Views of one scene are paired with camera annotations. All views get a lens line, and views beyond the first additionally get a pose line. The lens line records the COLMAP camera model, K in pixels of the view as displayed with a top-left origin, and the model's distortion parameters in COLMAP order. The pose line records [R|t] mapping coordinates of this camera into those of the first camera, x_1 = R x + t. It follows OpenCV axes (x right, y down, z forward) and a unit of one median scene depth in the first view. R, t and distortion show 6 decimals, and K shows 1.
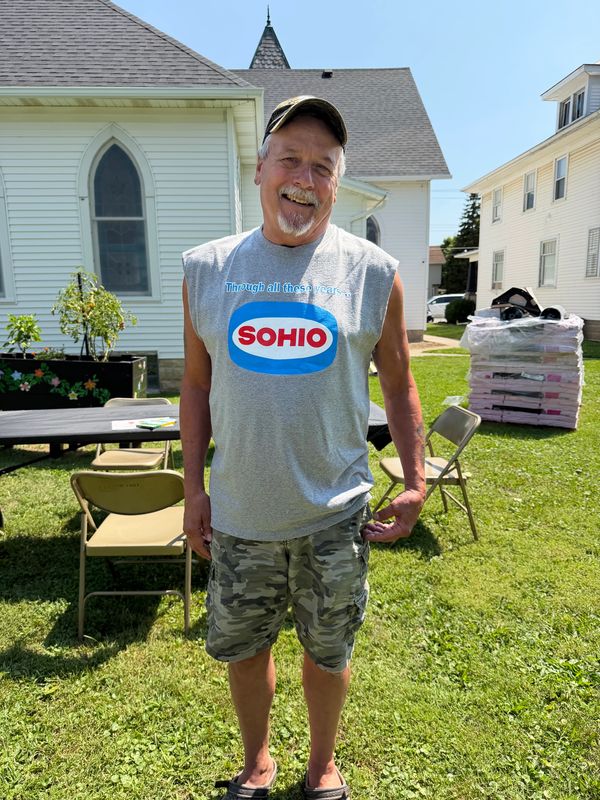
lens RADIAL K [[569.3, 0, 300.0], [0, 569.3, 400.0], [0, 0, 1]] dist [0.025406, -0.042351]
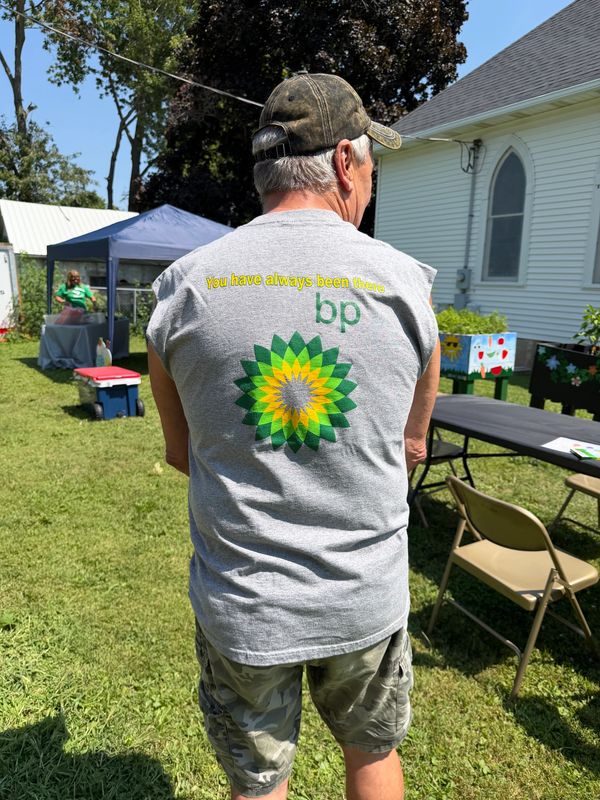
lens RADIAL K [[569.3, 0, 300.0], [0, 569.3, 400.0], [0, 0, 1]] dist [0.025406, -0.042351]
pose [[0.448217, 0.210178, -0.868865, 0.076507], [-0.181298, 0.973140, 0.141877, -0.022362], [0.875347, 0.093932, 0.474283, 0.069242]]
